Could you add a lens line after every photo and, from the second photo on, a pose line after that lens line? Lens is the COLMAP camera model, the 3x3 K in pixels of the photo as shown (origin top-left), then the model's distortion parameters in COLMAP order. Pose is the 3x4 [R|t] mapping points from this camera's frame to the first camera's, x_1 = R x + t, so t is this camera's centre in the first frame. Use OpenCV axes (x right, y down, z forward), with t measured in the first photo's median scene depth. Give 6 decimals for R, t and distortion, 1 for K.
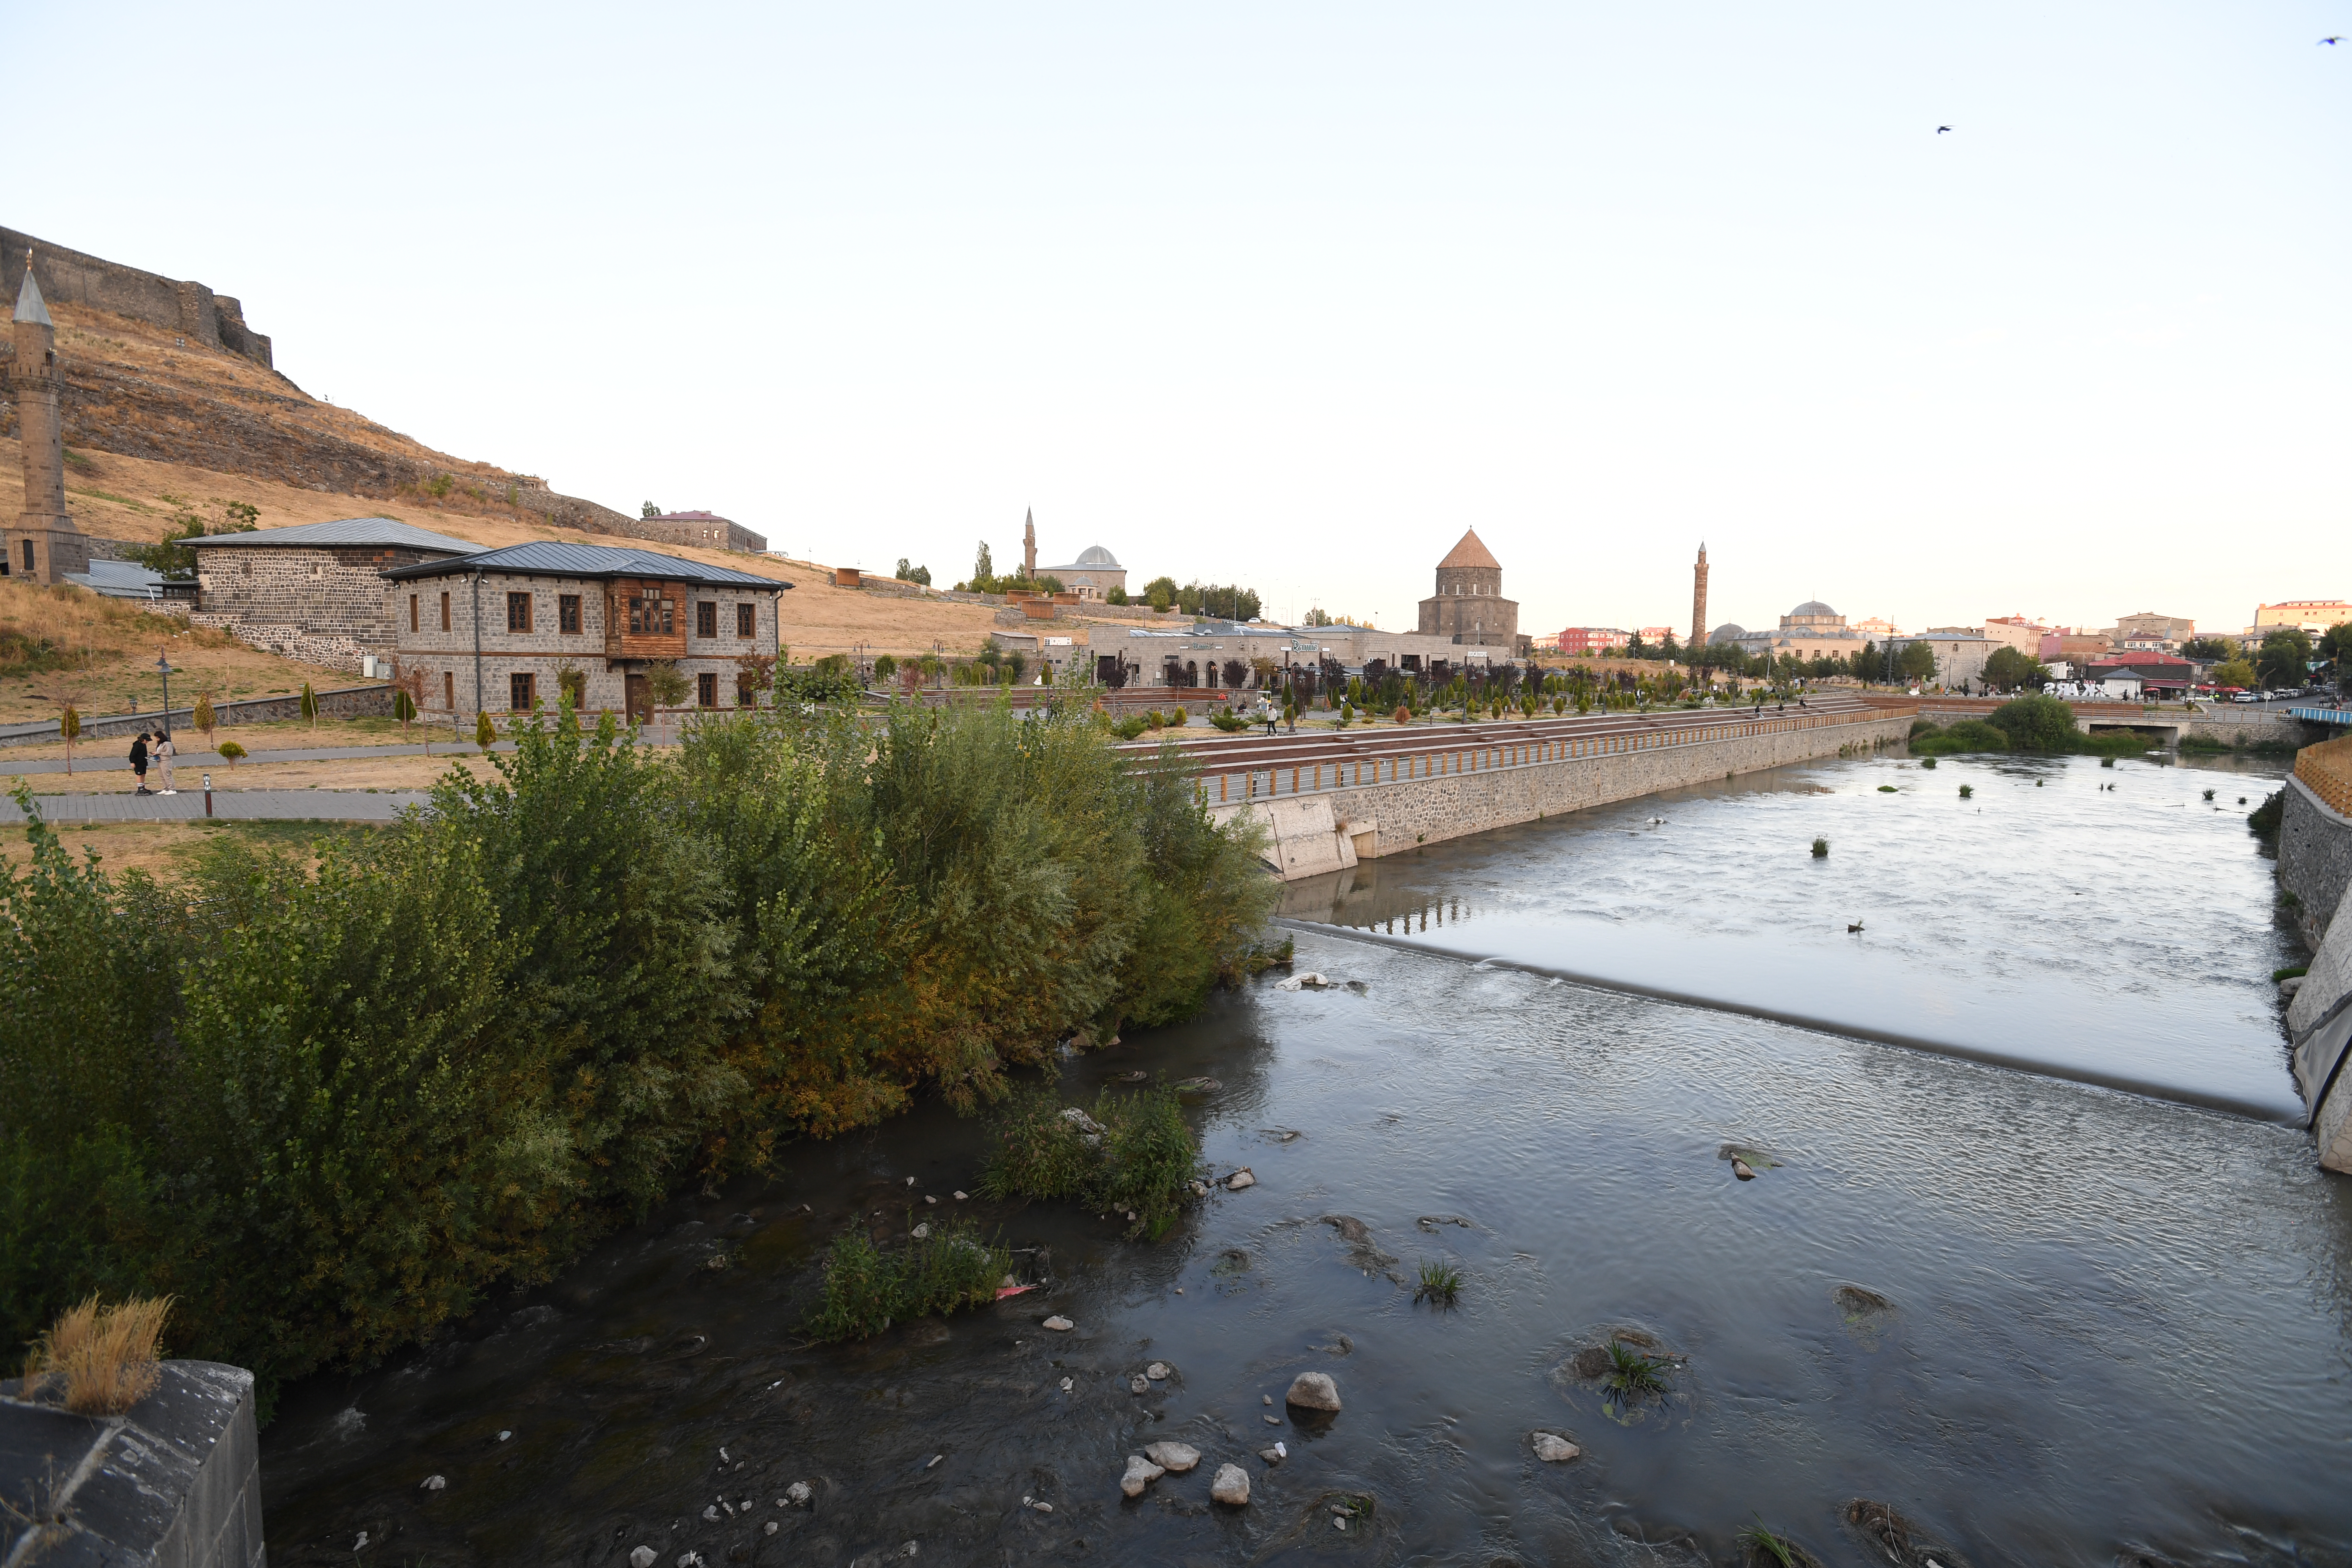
lens RADIAL K [[1141.6, 0, 1178.6], [0, 1141.6, 788.1], [0, 0, 1]] dist [-0.032254, 0.006896]
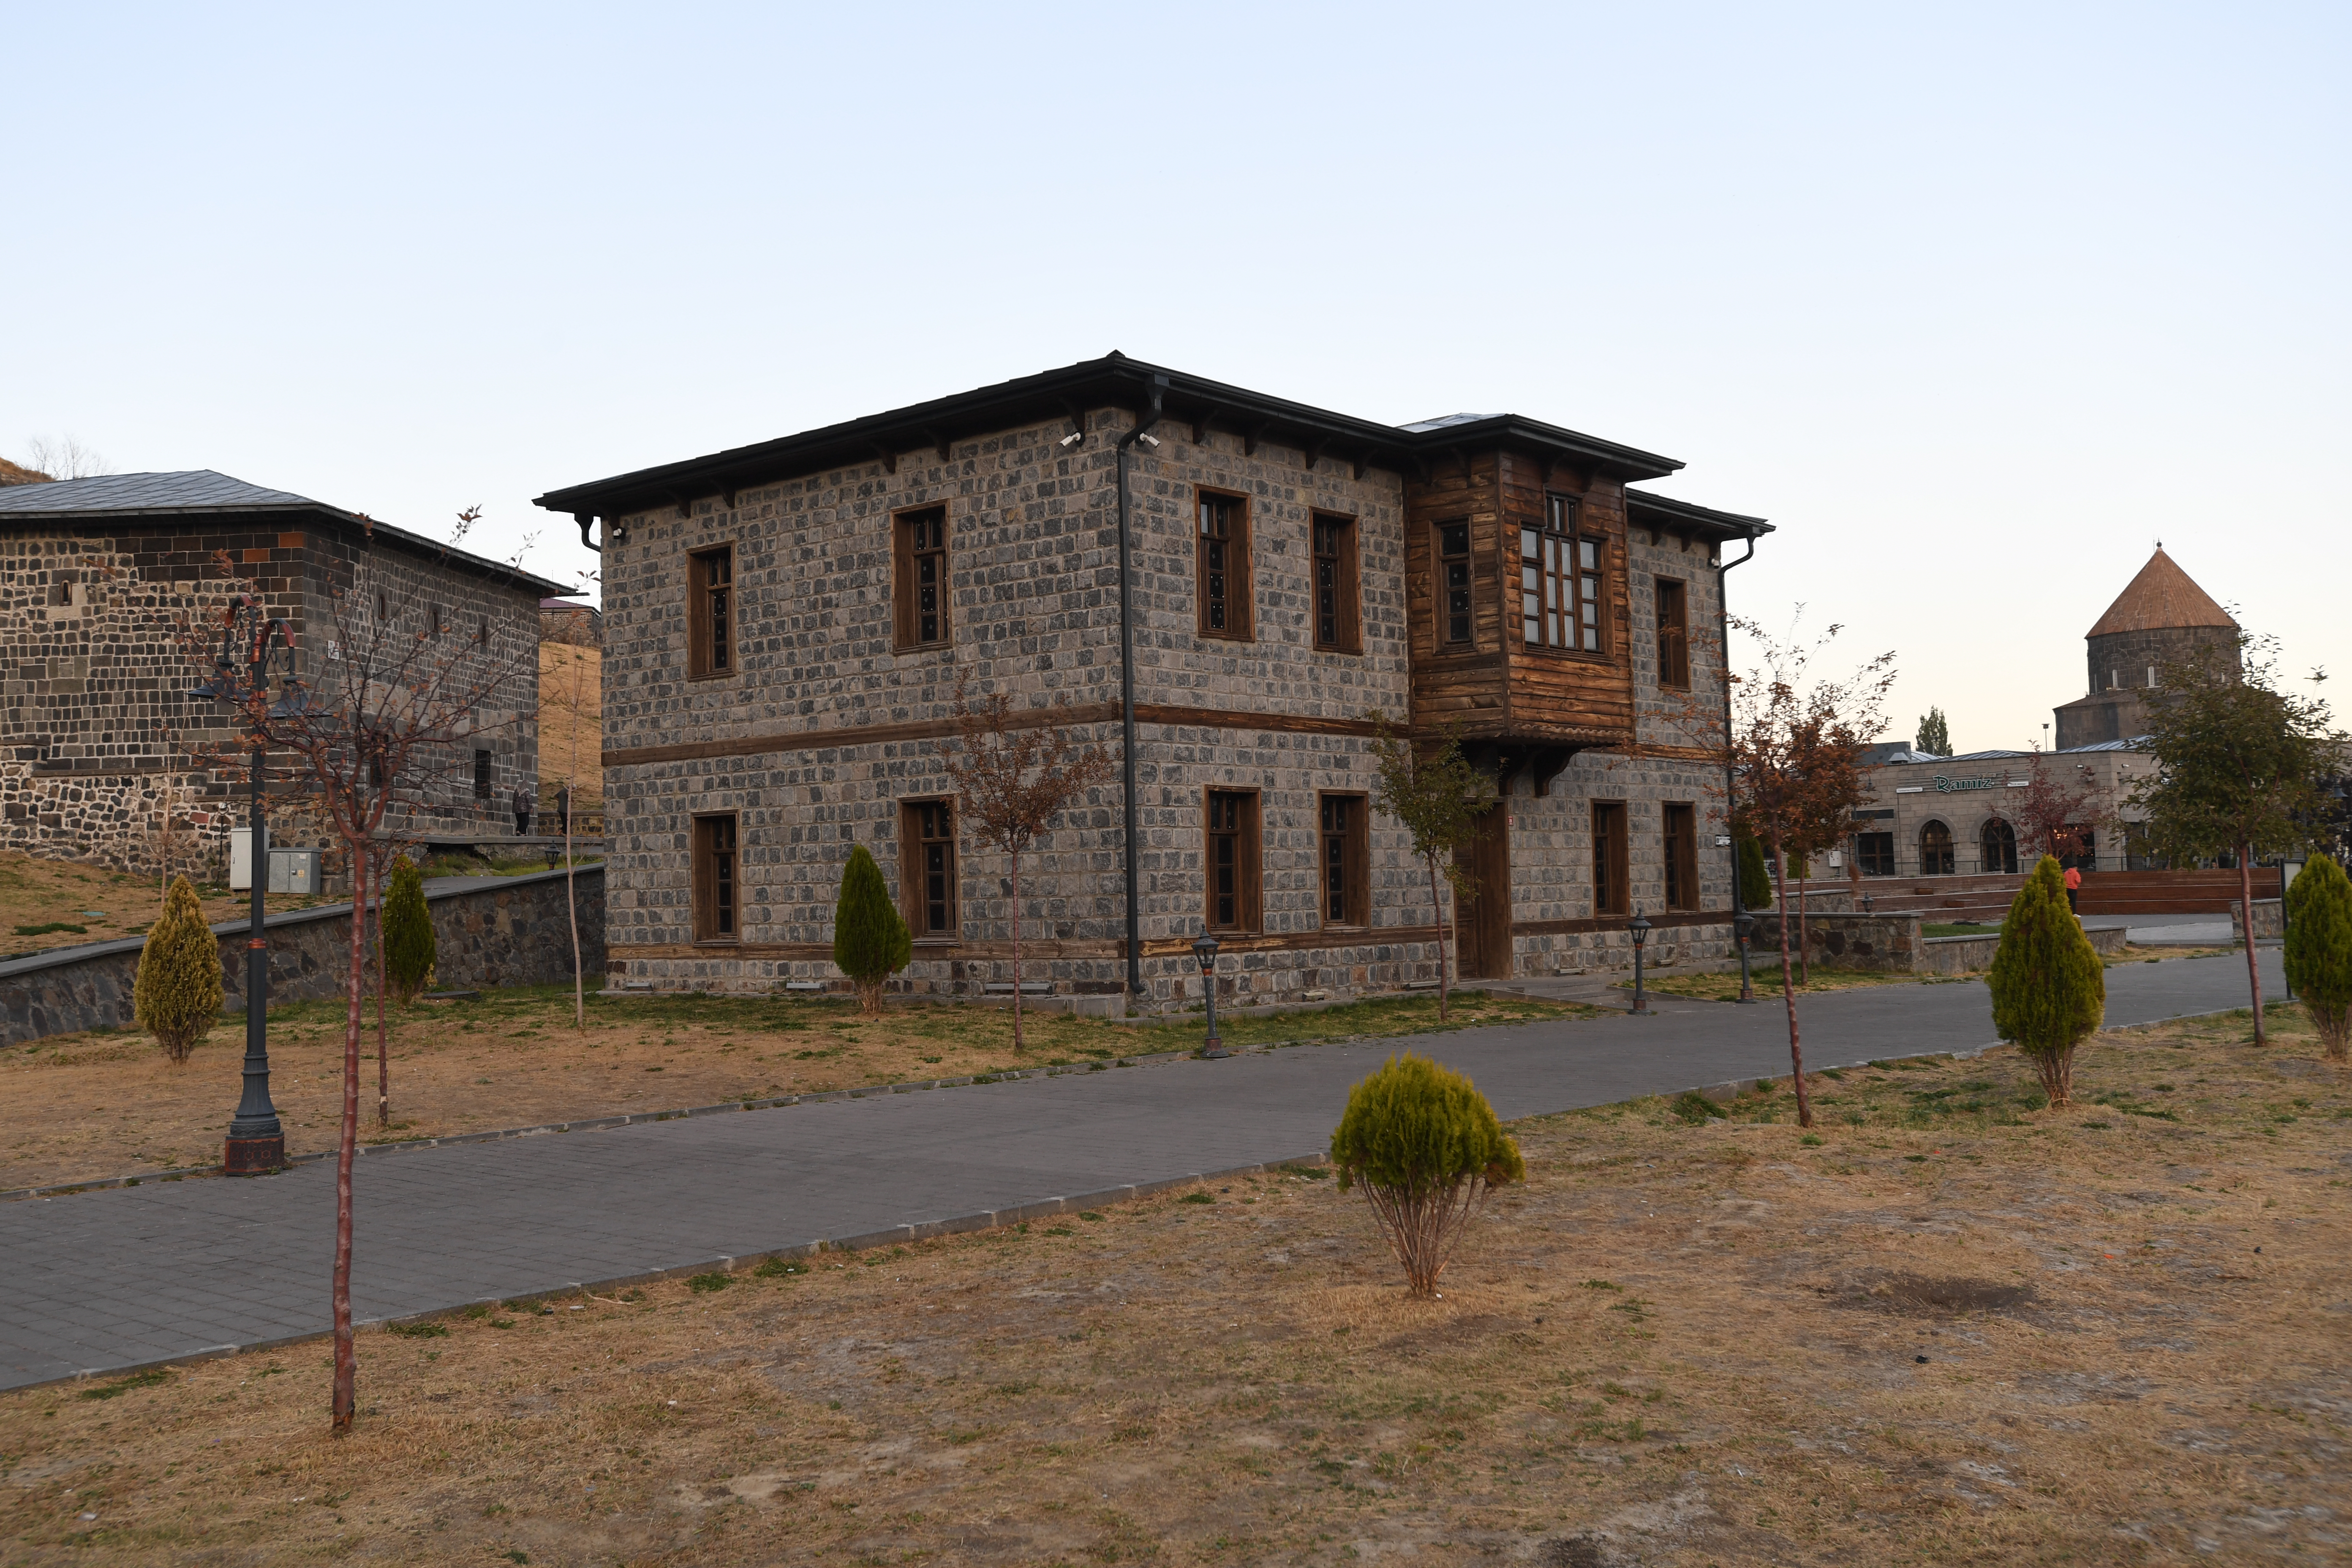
lens RADIAL K [[2152.2, 0, 1180.7], [0, 2152.2, 785.4], [0, 0, 1]] dist [0.068934, 0.000000]
pose [[0.998674, -0.041878, -0.029957, -0.506445], [0.036687, 0.986966, -0.156688, -0.020891], [0.036128, 0.155382, 0.987194, 0.437944]]
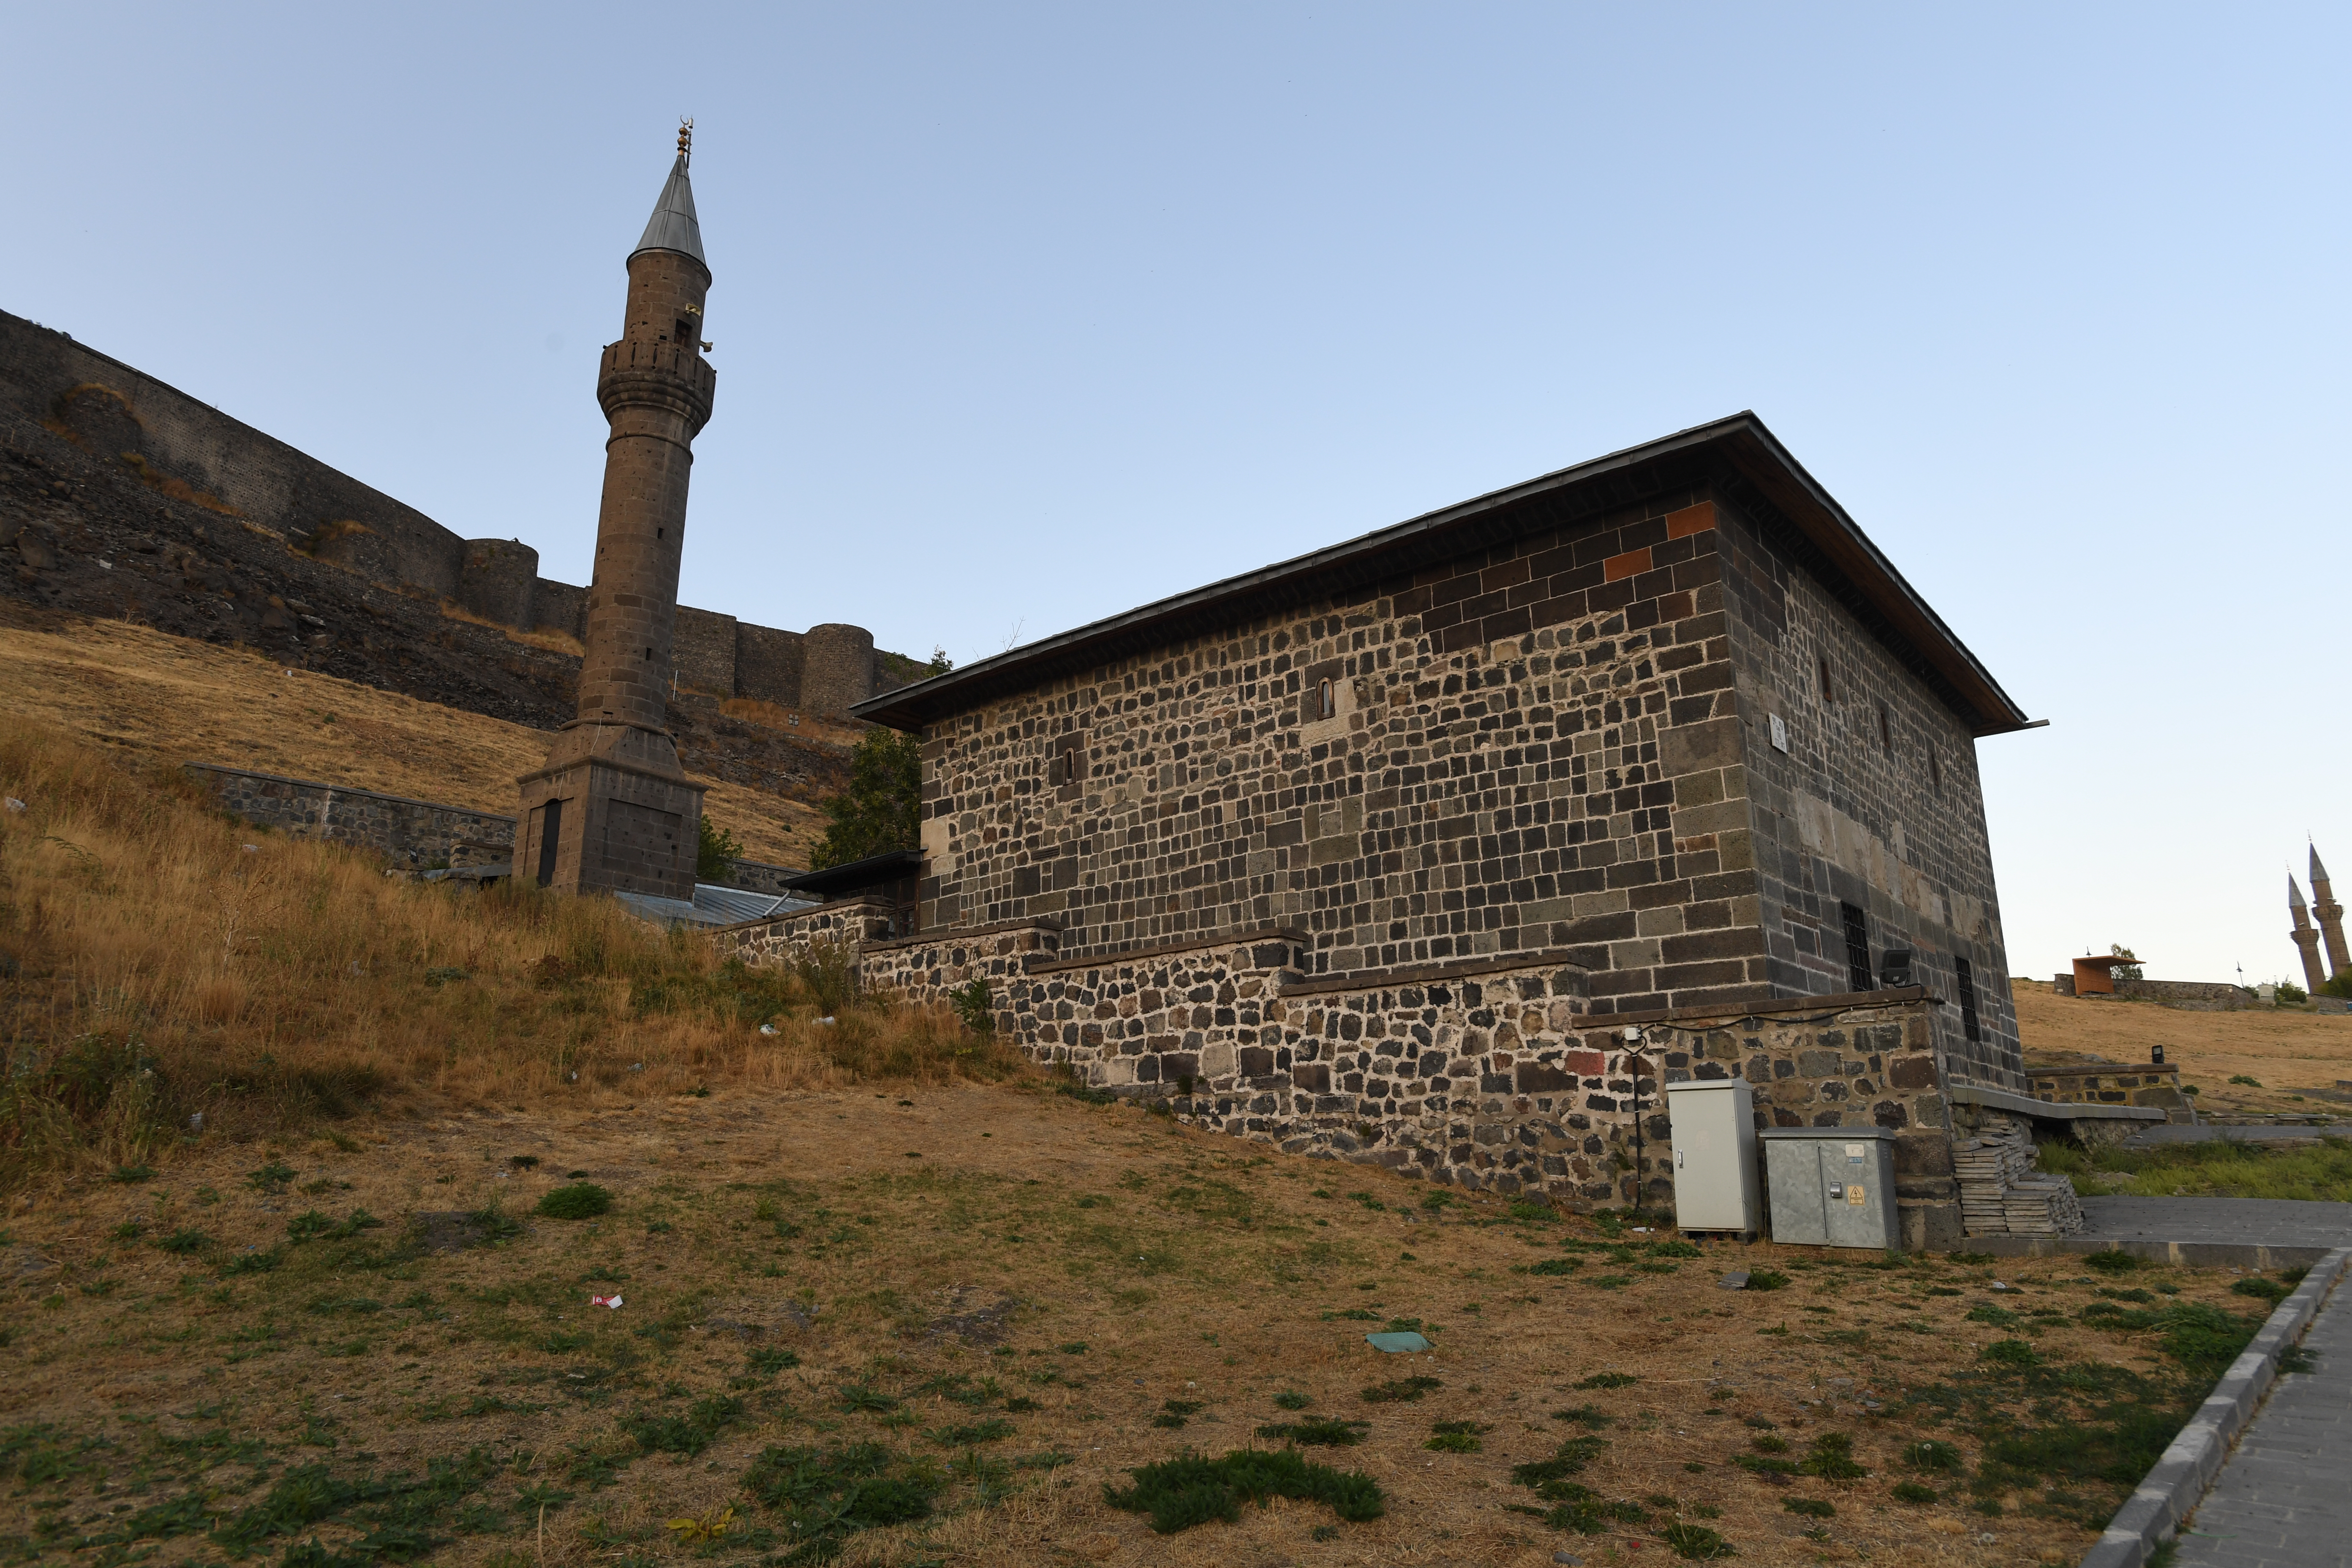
lens RADIAL K [[1467.9, 0, 1174.6], [0, 1467.9, 784.0], [0, 0, 1]] dist [-0.017544, 0.000642]
pose [[0.805174, -0.182816, -0.564158, -0.796728], [-0.036577, 0.934179, -0.354924, -0.101182], [0.591910, 0.306411, 0.745490, 0.974947]]
